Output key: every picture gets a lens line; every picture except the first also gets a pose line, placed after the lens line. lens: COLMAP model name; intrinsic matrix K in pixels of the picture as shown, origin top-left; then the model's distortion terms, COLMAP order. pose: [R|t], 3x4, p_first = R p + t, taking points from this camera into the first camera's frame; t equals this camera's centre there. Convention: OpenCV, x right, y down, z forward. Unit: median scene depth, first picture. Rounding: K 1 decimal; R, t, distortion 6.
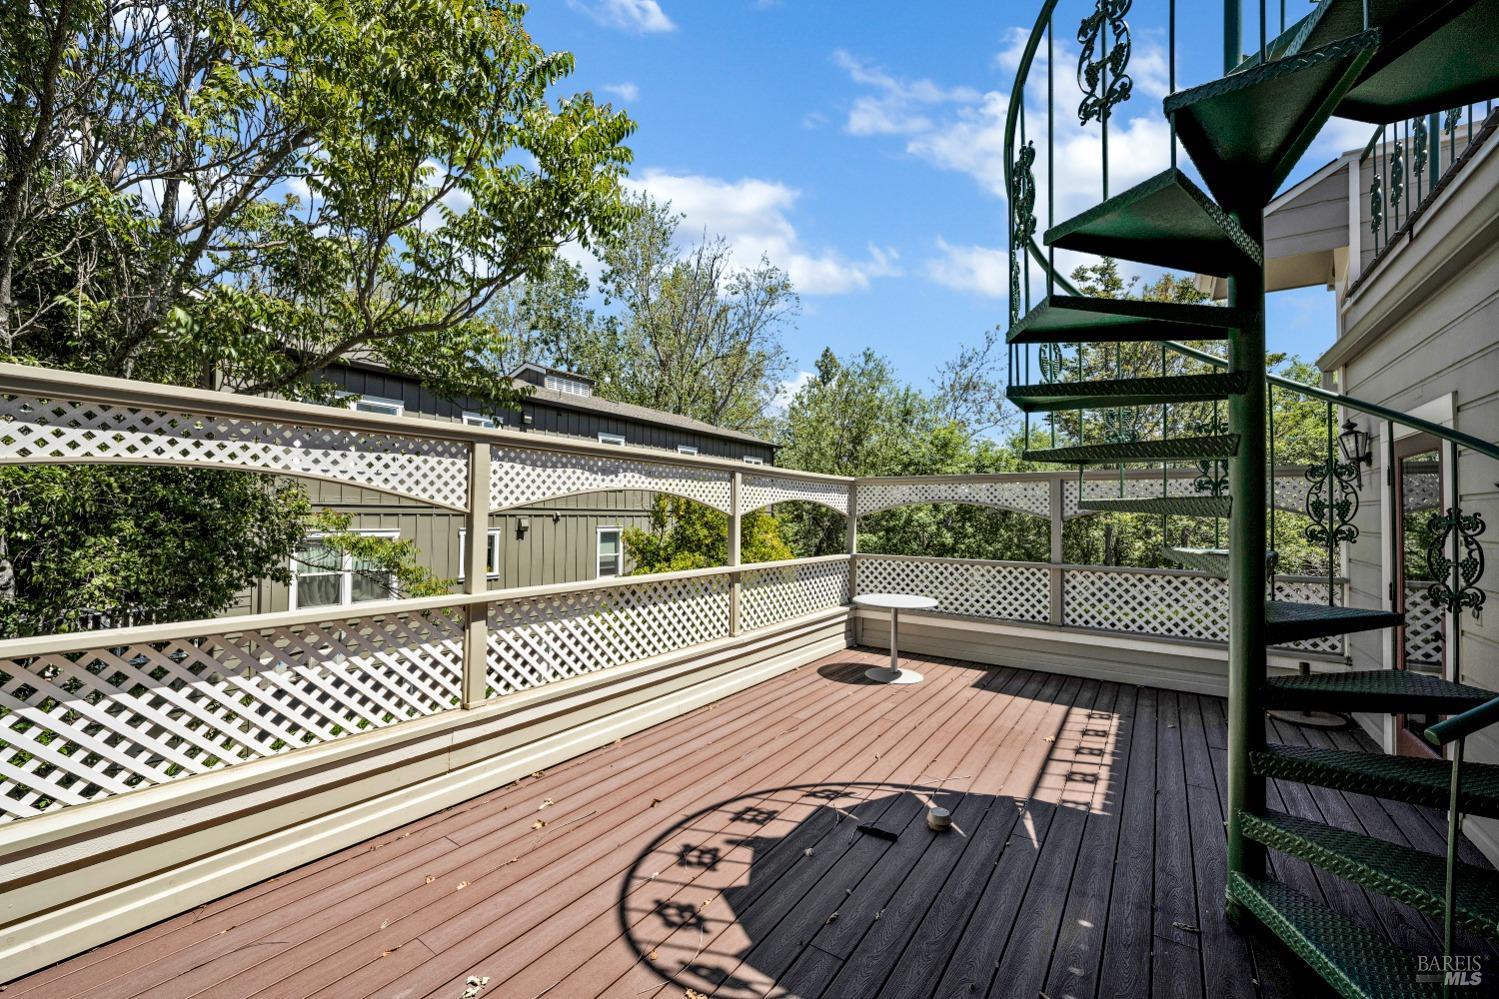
lens RADIAL K [[593.0, 0, 749.5], [0, 593.0, 499.5], [0, 0, 1]] dist [-0.002925, -0.000296]
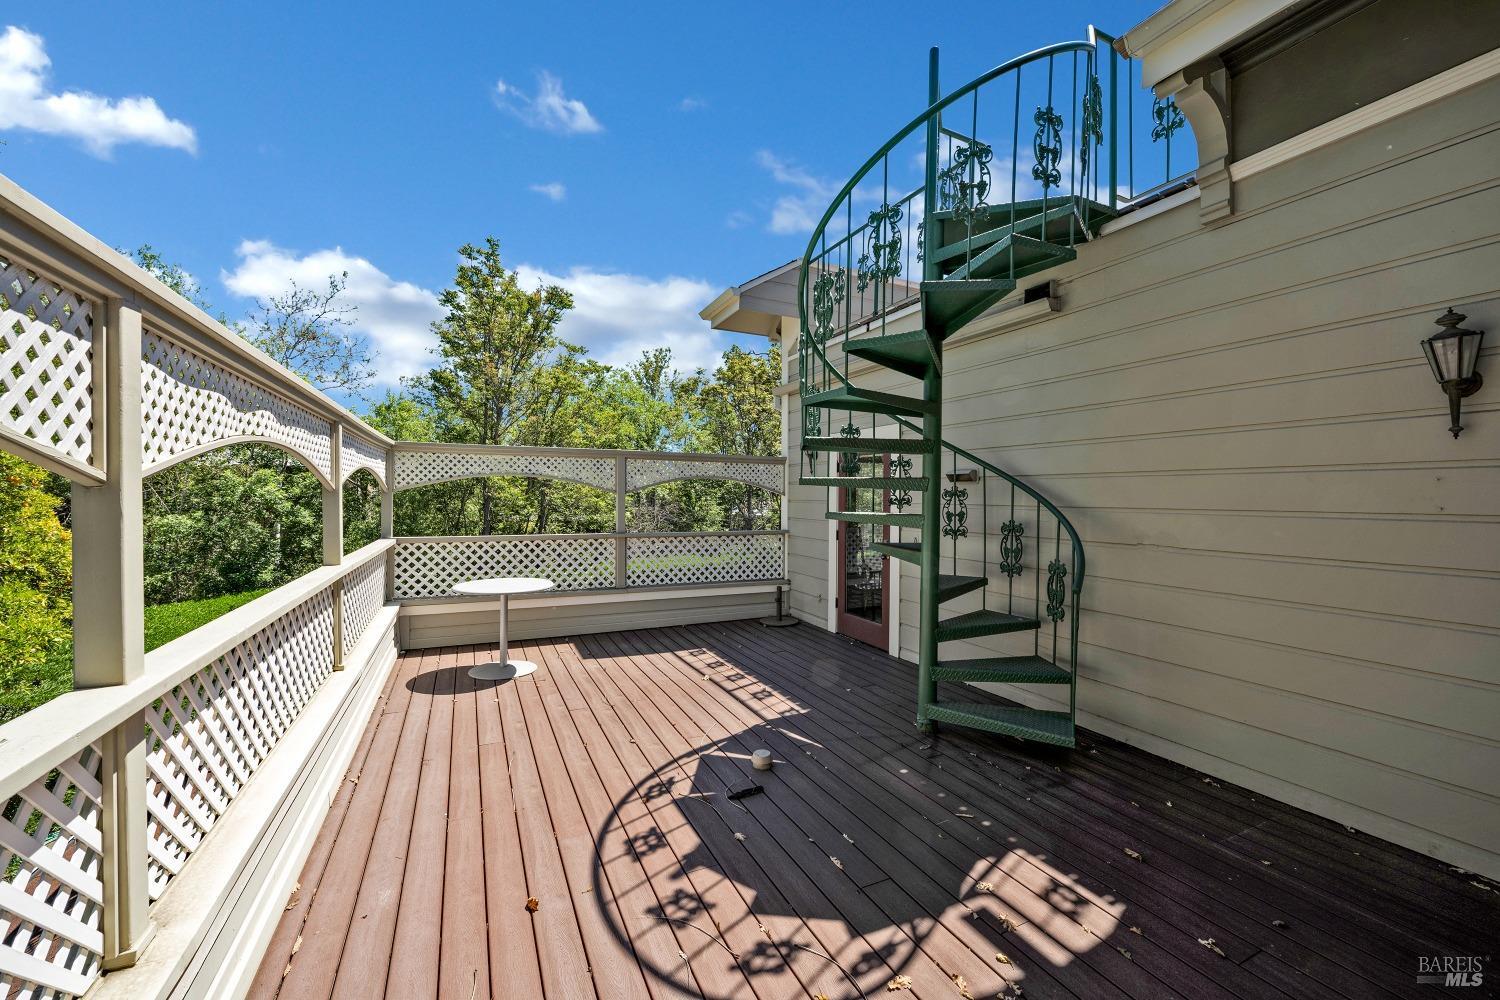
lens RADIAL K [[593.4, 0, 753.5], [0, 593.4, 499.7], [0, 0, 1]] dist [-0.007458, -0.000673]
pose [[0.491497, -0.012730, 0.870786, -0.547712], [-0.025561, 0.999252, 0.029036, 0.011422], [-0.870504, -0.036529, 0.490804, 0.396638]]
